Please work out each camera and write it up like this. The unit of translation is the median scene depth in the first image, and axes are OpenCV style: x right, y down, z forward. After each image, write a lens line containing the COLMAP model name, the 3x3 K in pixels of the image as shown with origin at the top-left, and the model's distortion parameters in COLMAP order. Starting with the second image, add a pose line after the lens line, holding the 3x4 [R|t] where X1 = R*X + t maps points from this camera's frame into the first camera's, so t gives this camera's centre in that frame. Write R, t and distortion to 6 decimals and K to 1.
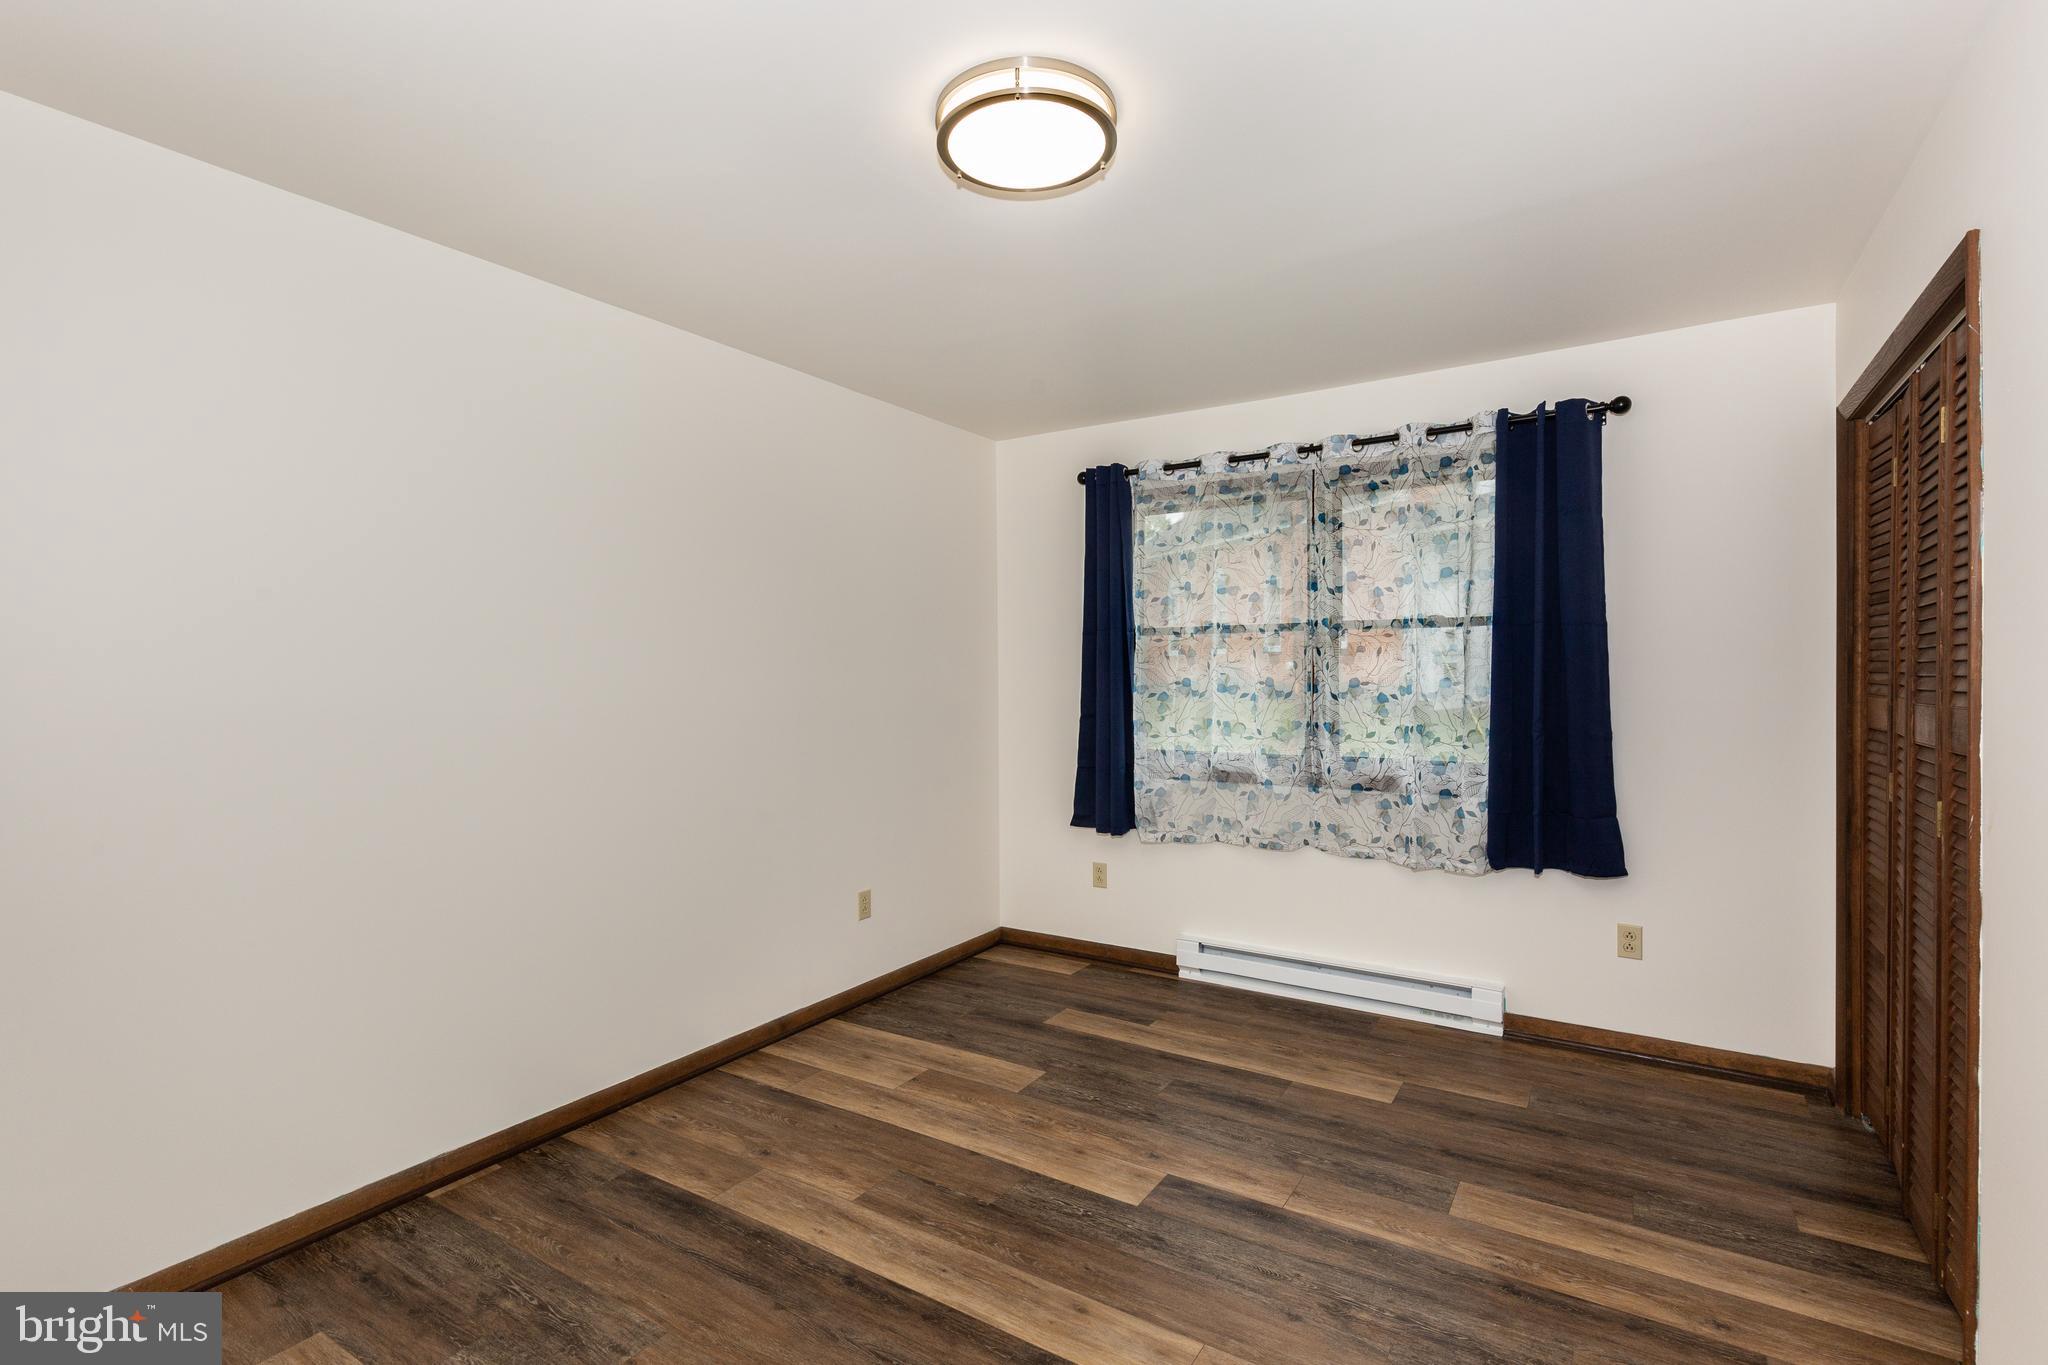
lens RADIAL K [[958.9, 0, 1024.1], [0, 958.9, 671.3], [0, 0, 1]] dist [0.034680, -0.015609]
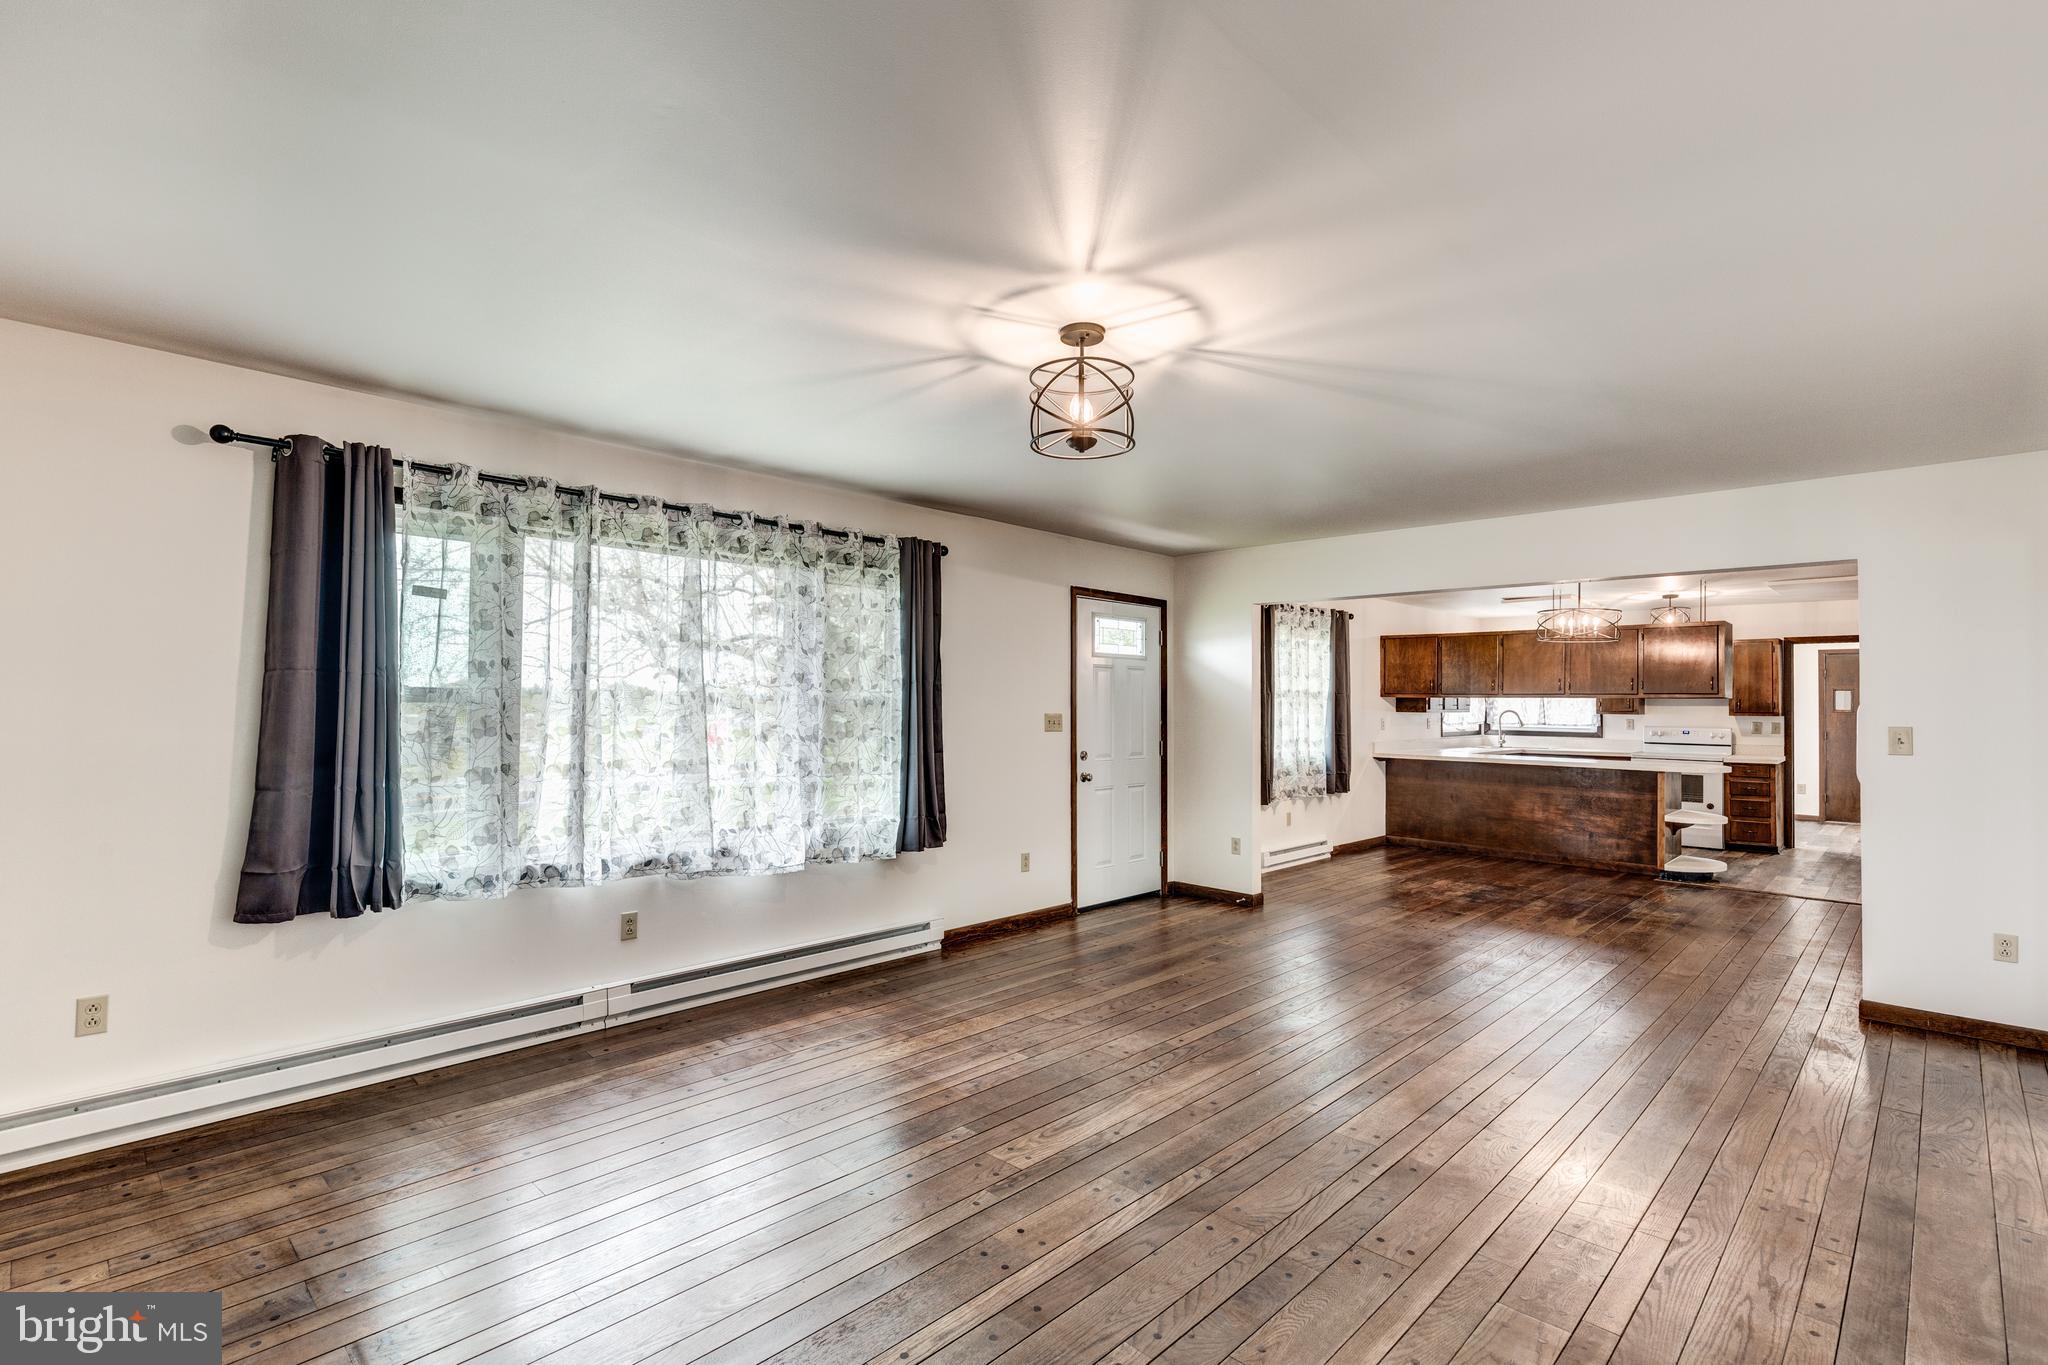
lens RADIAL K [[952.7, 0, 1024.9], [0, 952.7, 707.7], [0, 0, 1]] dist [-0.000308, -0.000037]
pose [[0.191037, 0.011155, 0.981519, -0.864211], [-0.006059, 0.999930, -0.010185, 0.006329], [-0.981564, -0.004002, 0.191092, 0.508759]]
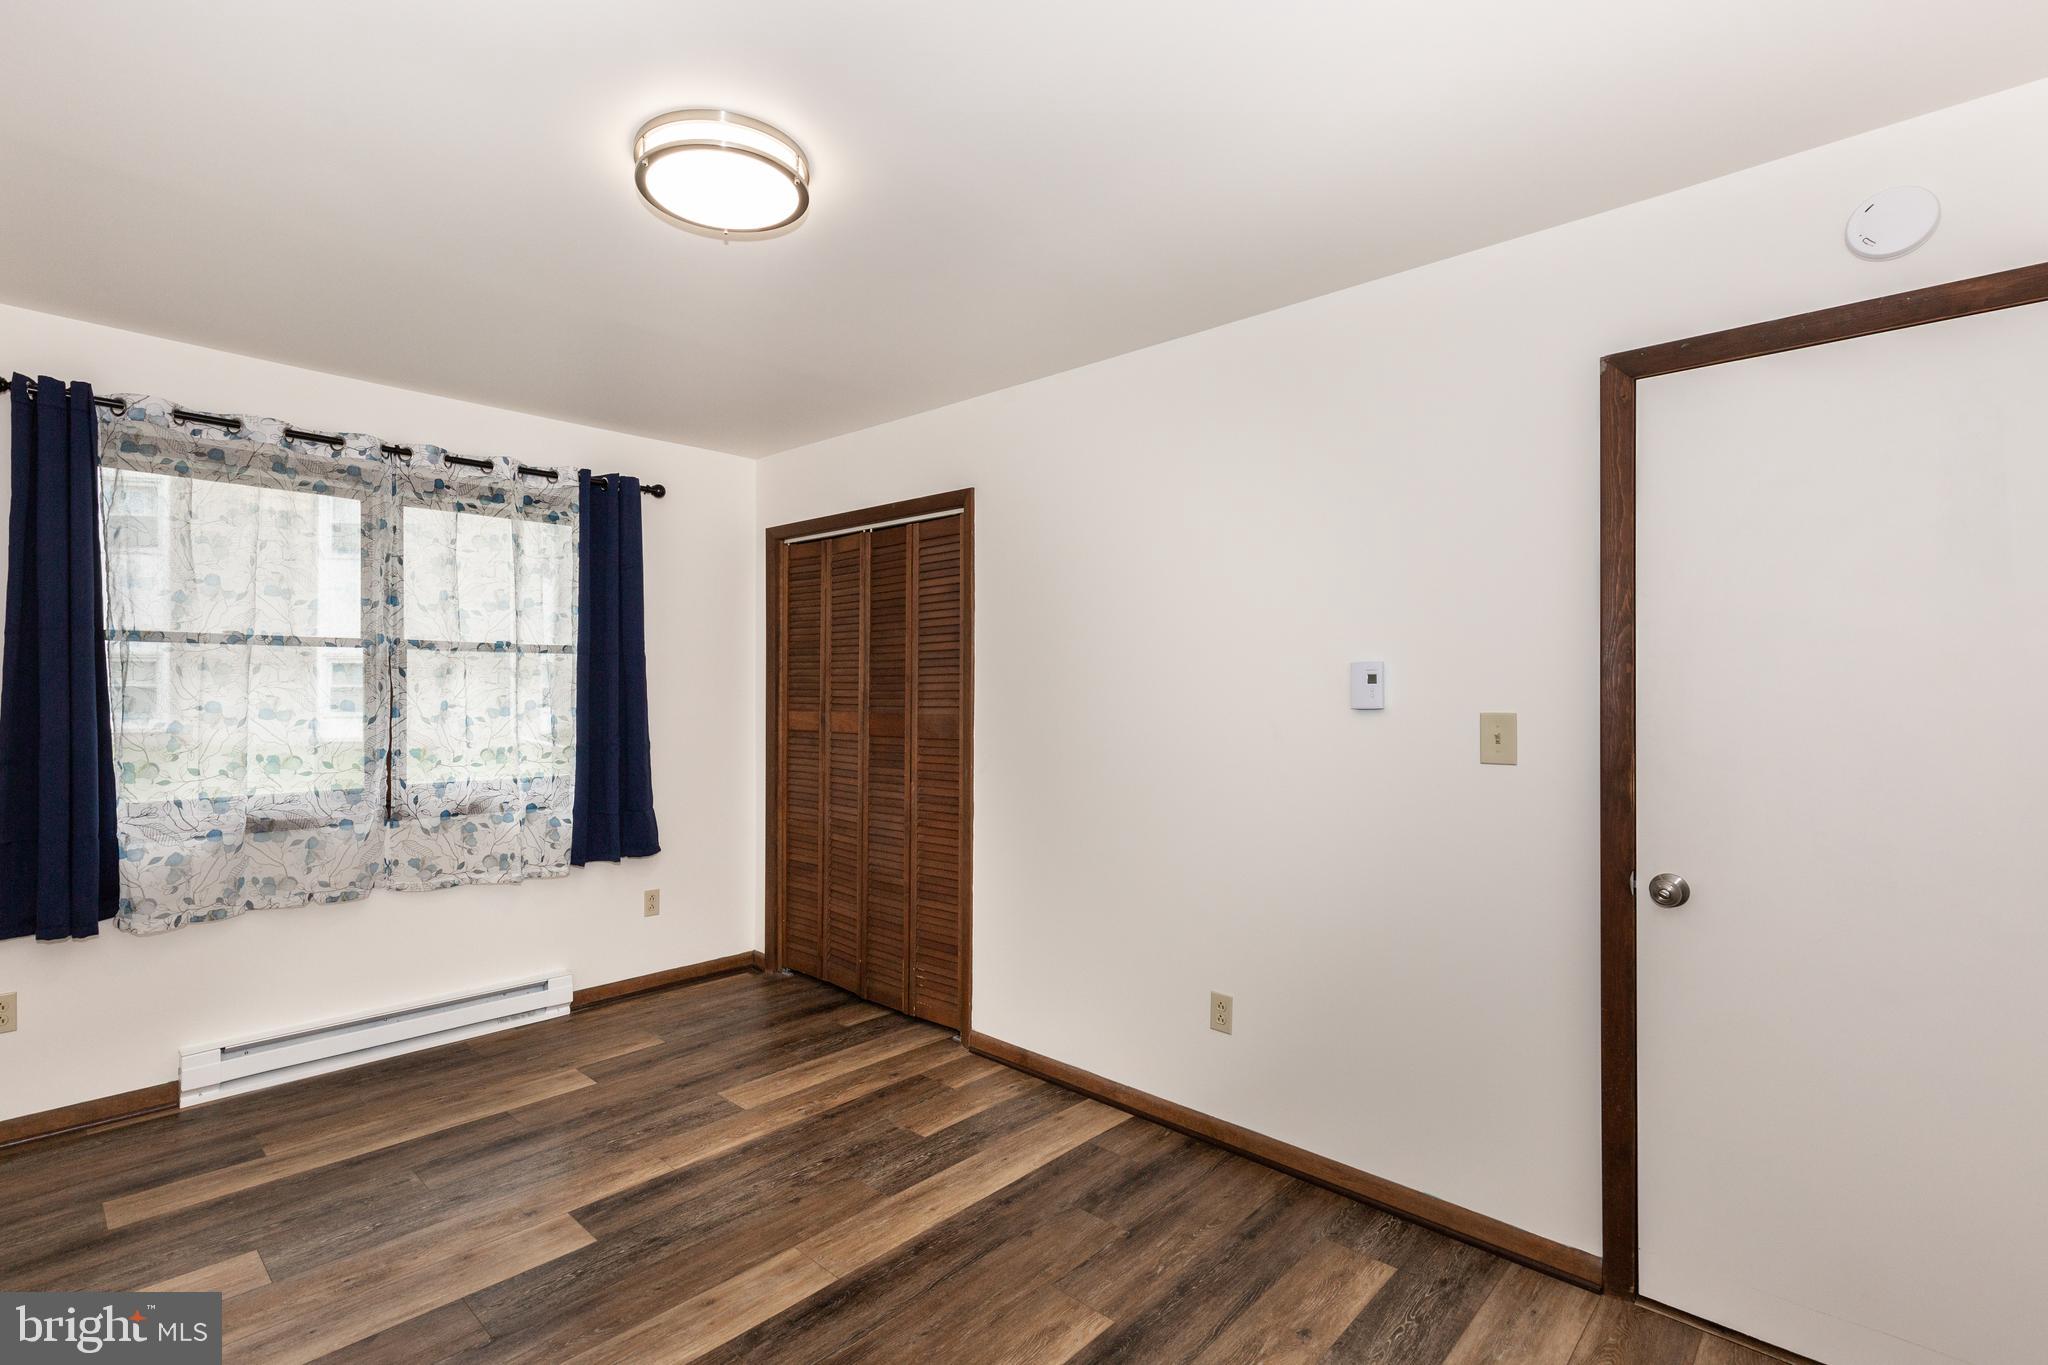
lens RADIAL K [[936.8, 0, 1024.0], [0, 936.8, 682.5], [0, 0, 1]] dist [-0.001287, 0.000129]
pose [[0.173523, 0.016865, 0.984685, -0.492568], [-0.002913, 0.999858, -0.016611, 0.002535], [-0.984826, 0.000014, 0.173547, 0.271706]]
